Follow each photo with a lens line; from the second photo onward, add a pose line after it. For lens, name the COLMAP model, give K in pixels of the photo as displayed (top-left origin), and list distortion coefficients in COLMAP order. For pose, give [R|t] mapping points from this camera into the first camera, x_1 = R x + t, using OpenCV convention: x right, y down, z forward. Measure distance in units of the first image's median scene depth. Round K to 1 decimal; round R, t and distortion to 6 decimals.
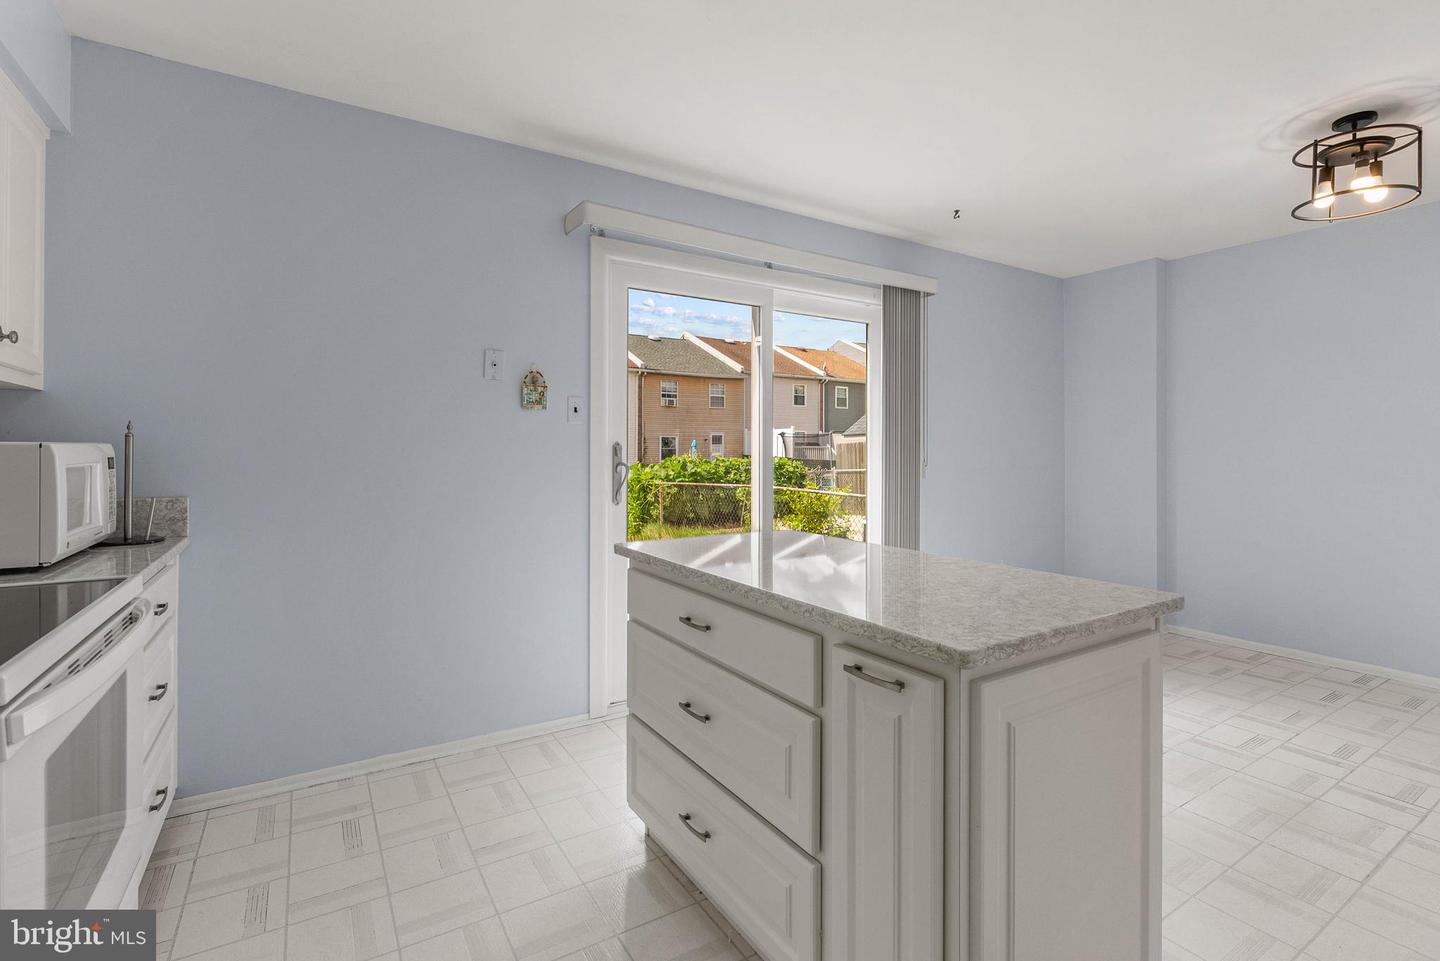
lens RADIAL K [[669.2, 0, 736.4], [0, 669.2, 451.9], [0, 0, 1]] dist [0.000029, 0.000592]
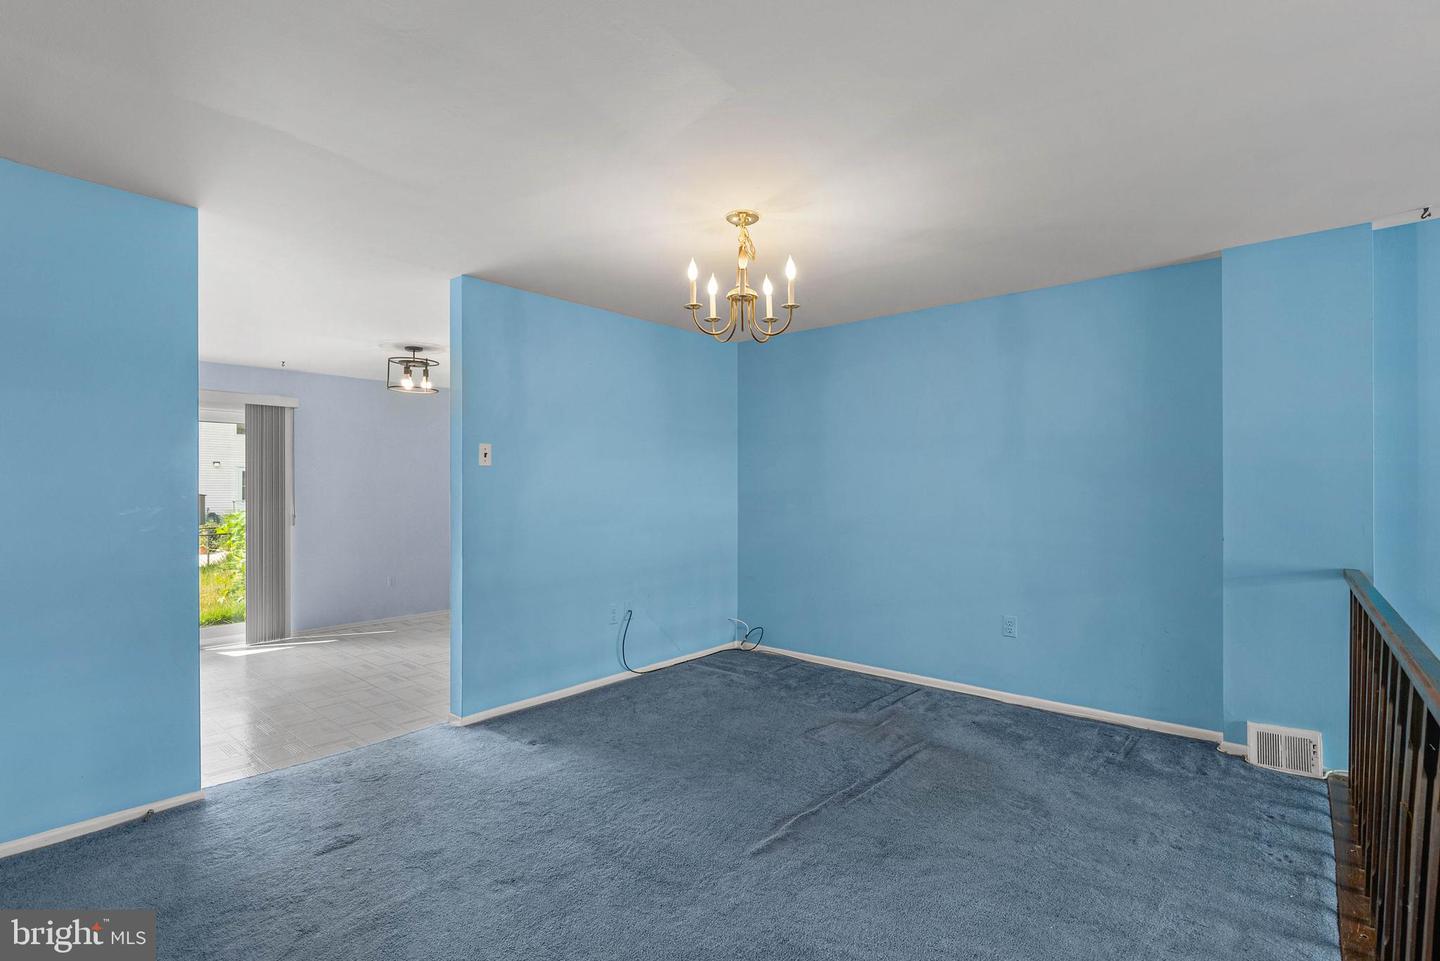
lens RADIAL K [[662.9, 0, 724.7], [0, 662.9, 495.7], [0, 0, 1]] dist [-0.009429, 0.000049]
pose [[0.957664, -0.003021, 0.287874, 1.073412], [-0.001994, 0.999851, 0.017128, -0.078650], [-0.287883, -0.016977, 0.957515, -1.028713]]
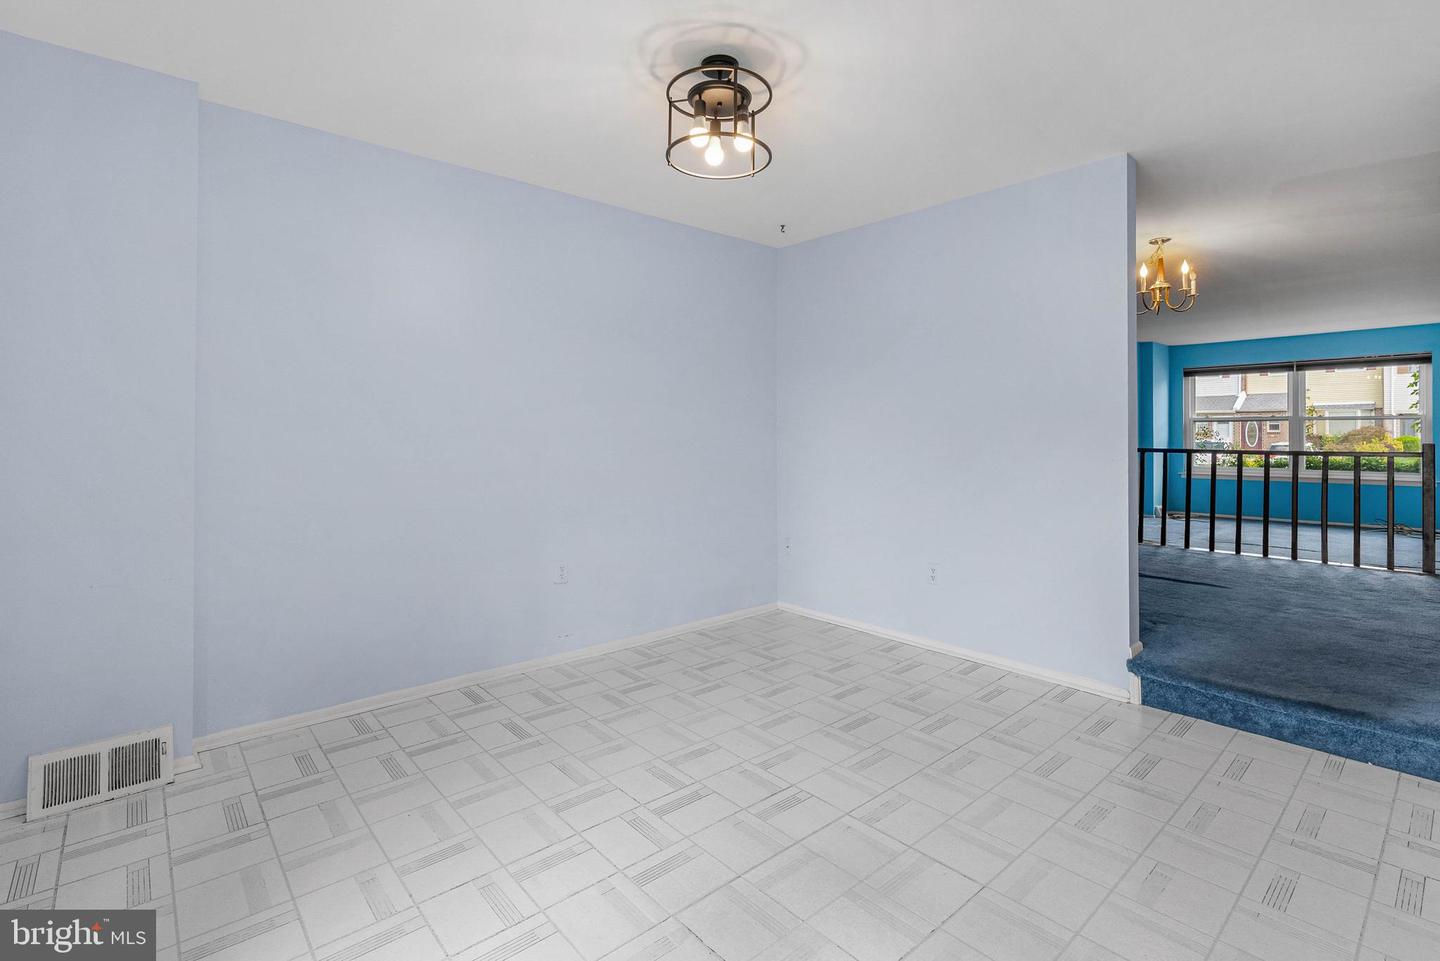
lens RADIAL K [[675.0, 0, 730.4], [0, 675.0, 436.6], [0, 0, 1]] dist [-0.001993, 0.000080]
pose [[-0.148011, -0.001418, 0.988985, 0.023715], [-0.002574, 0.999996, 0.001049, 0.000363], [-0.988982, -0.002390, -0.148014, 0.960293]]
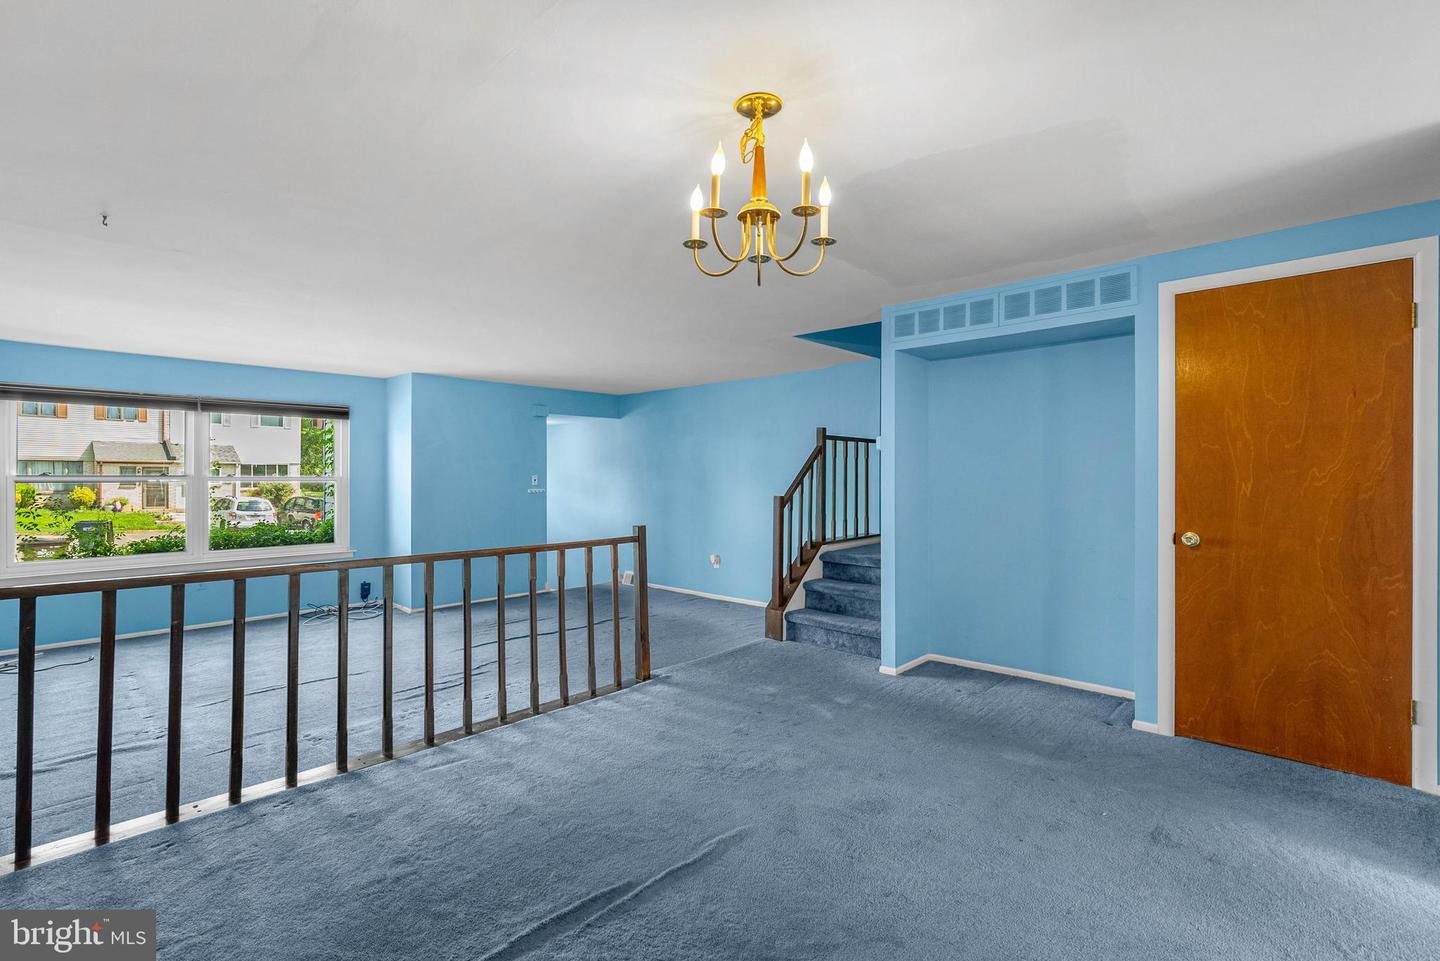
lens RADIAL K [[659.6, 0, 720.0], [0, 659.6, 480.5], [0, 0, 1]] dist [-0.000316, 0.000167]
pose [[-0.969041, -0.000908, -0.246900, 1.542743], [-0.000309, 0.999997, -0.002464, -0.071115], [0.246901, -0.002311, -0.969038, 0.412585]]
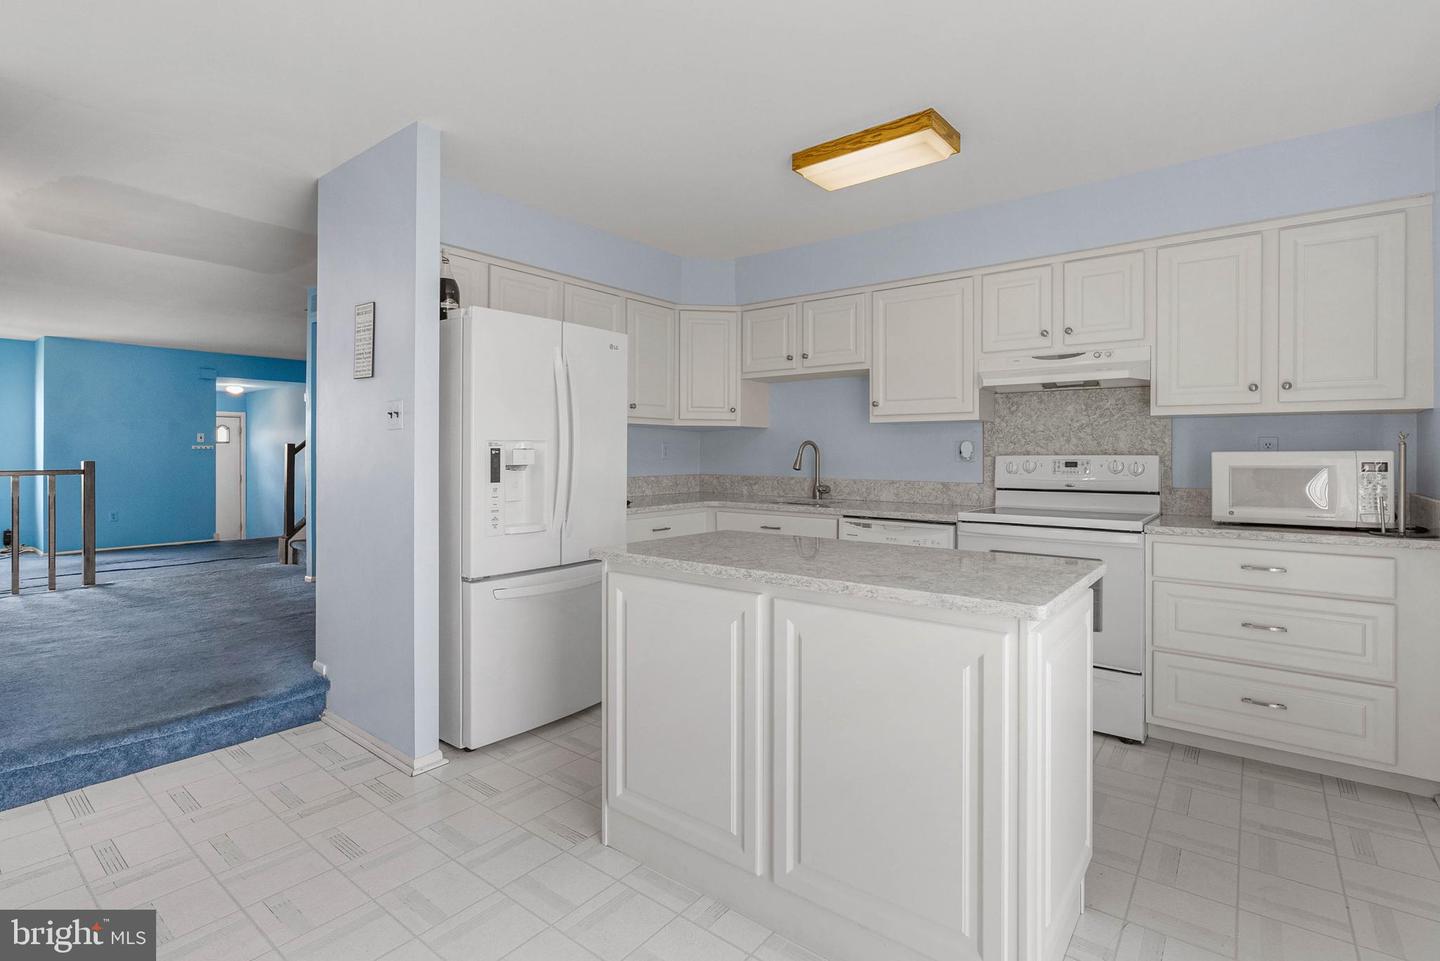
lens RADIAL K [[676.9, 0, 731.5], [0, 676.9, 451.5], [0, 0, 1]] dist [-0.015270, 0.007163]
pose [[-0.945086, -0.003994, -0.326797, 0.399037], [-0.001505, 0.999968, -0.007869, 0.000043], [0.326818, -0.006945, -0.945062, 1.184287]]
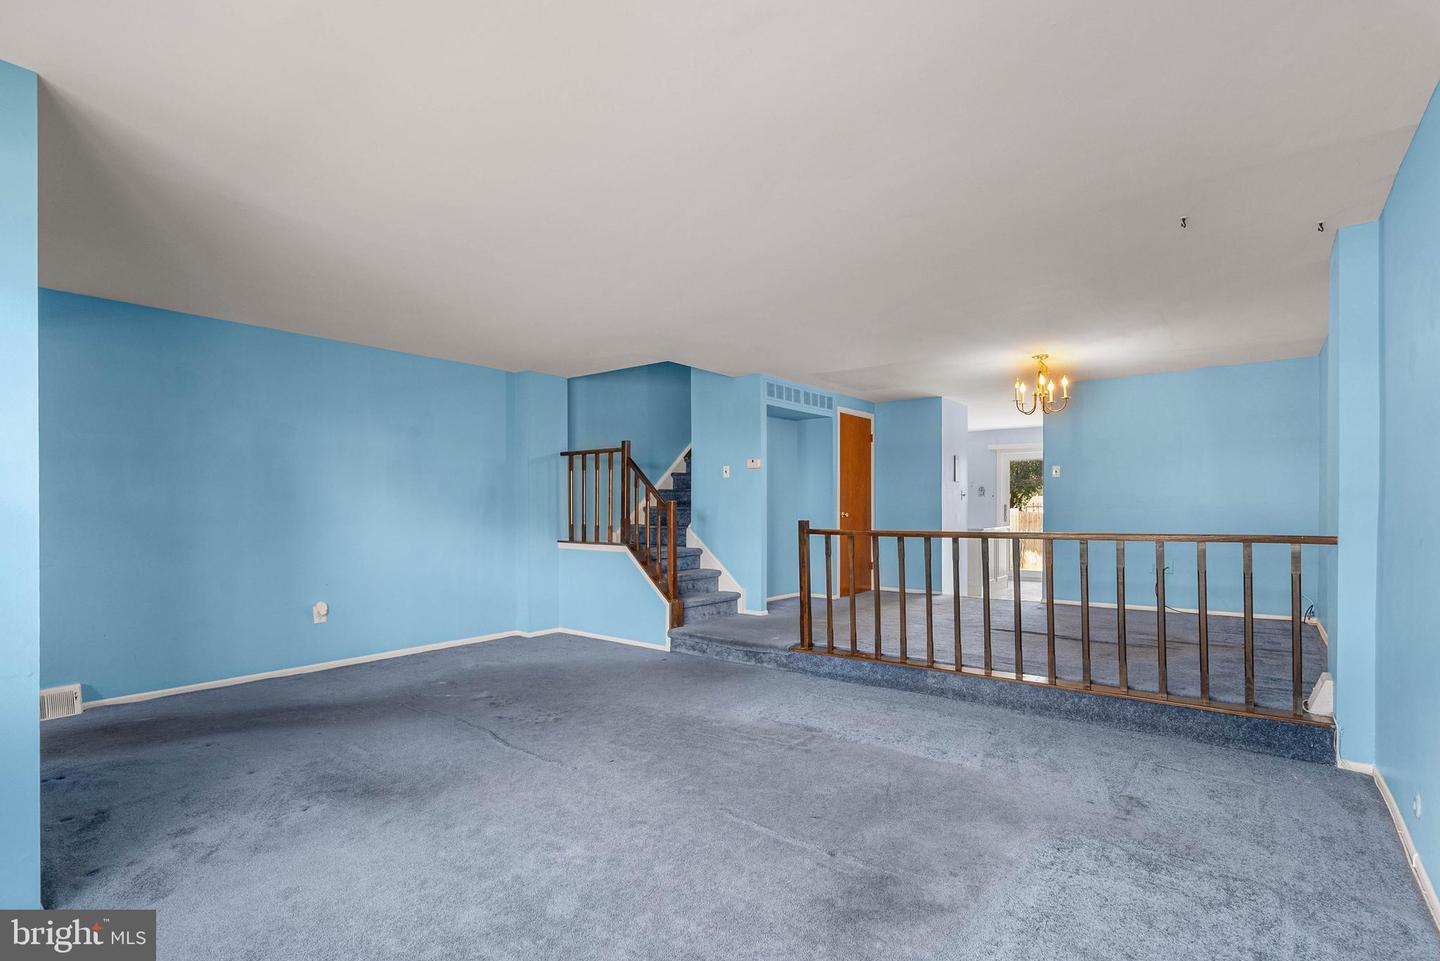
lens RADIAL K [[680.3, 0, 721.7], [0, 680.3, 507.9], [0, 0, 1]] dist [-0.000264, 0.000208]
pose [[0.314954, 0.000399, -0.949107, 2.848609], [0.010170, 0.999941, 0.003795, -0.024227], [0.949052, -0.010848, 0.314932, -1.606543]]
